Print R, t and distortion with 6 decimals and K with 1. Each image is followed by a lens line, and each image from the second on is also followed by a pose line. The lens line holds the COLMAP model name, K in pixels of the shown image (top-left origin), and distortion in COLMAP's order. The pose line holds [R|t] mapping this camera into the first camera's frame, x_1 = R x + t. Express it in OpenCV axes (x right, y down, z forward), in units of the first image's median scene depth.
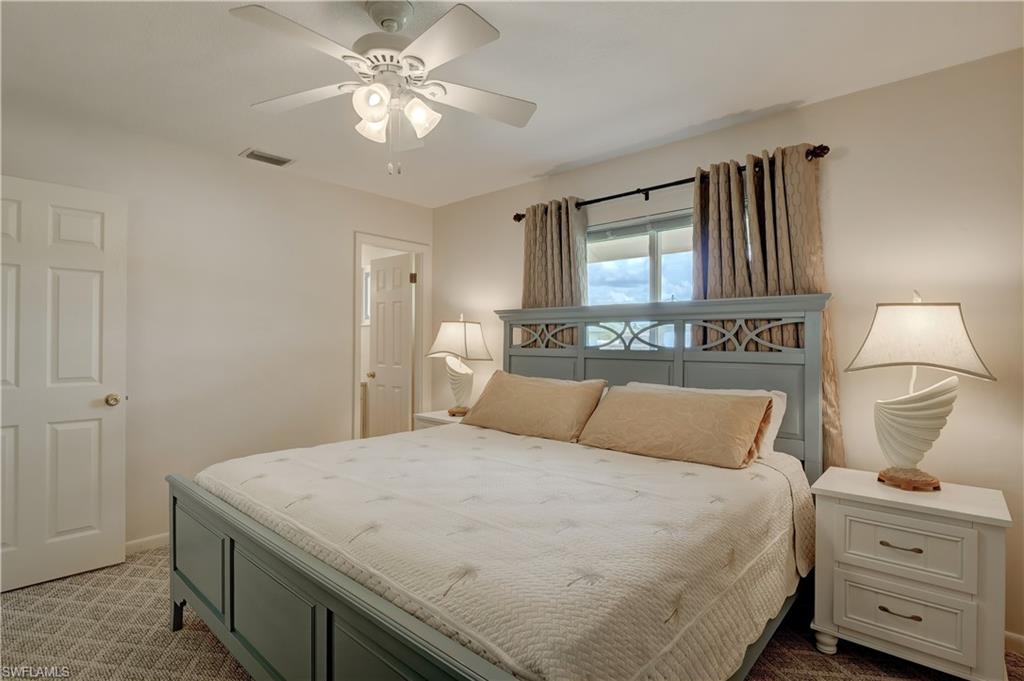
lens RADIAL K [[503.6, 0, 505.8], [0, 503.6, 337.3], [0, 0, 1]] dist [-0.004628, -0.000121]
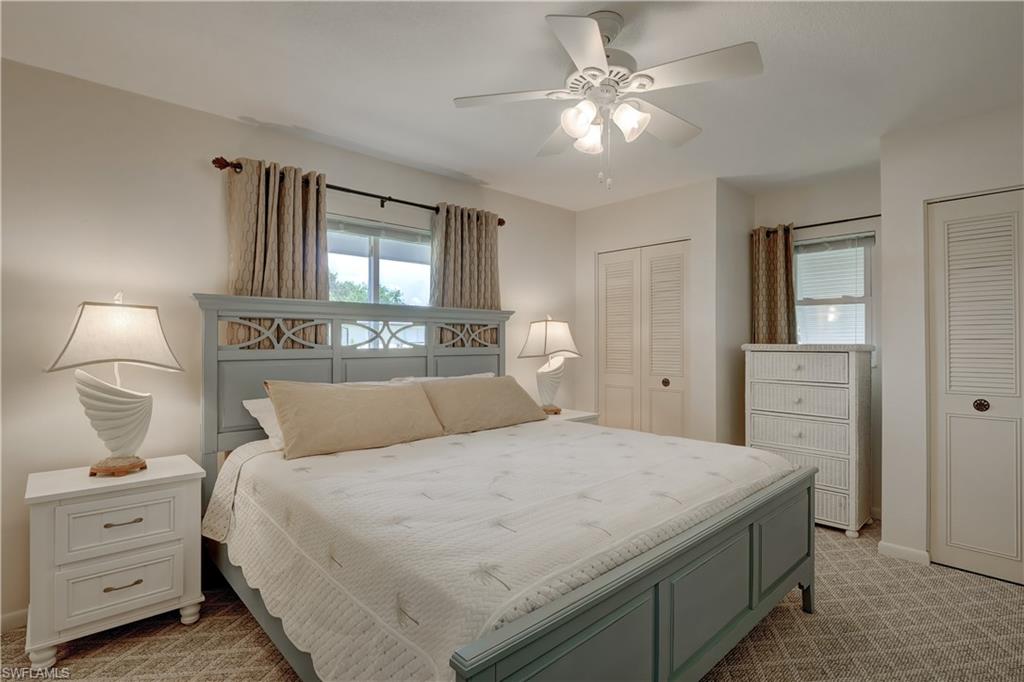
lens RADIAL K [[503.6, 0, 502.9], [0, 503.6, 340.3], [0, 0, 1]] dist [-0.004628, -0.000121]
pose [[0.084159, -0.004096, 0.996444, -0.750052], [-0.008838, 0.999949, 0.004857, 0.001116], [-0.996413, -0.009215, 0.084118, 0.644859]]
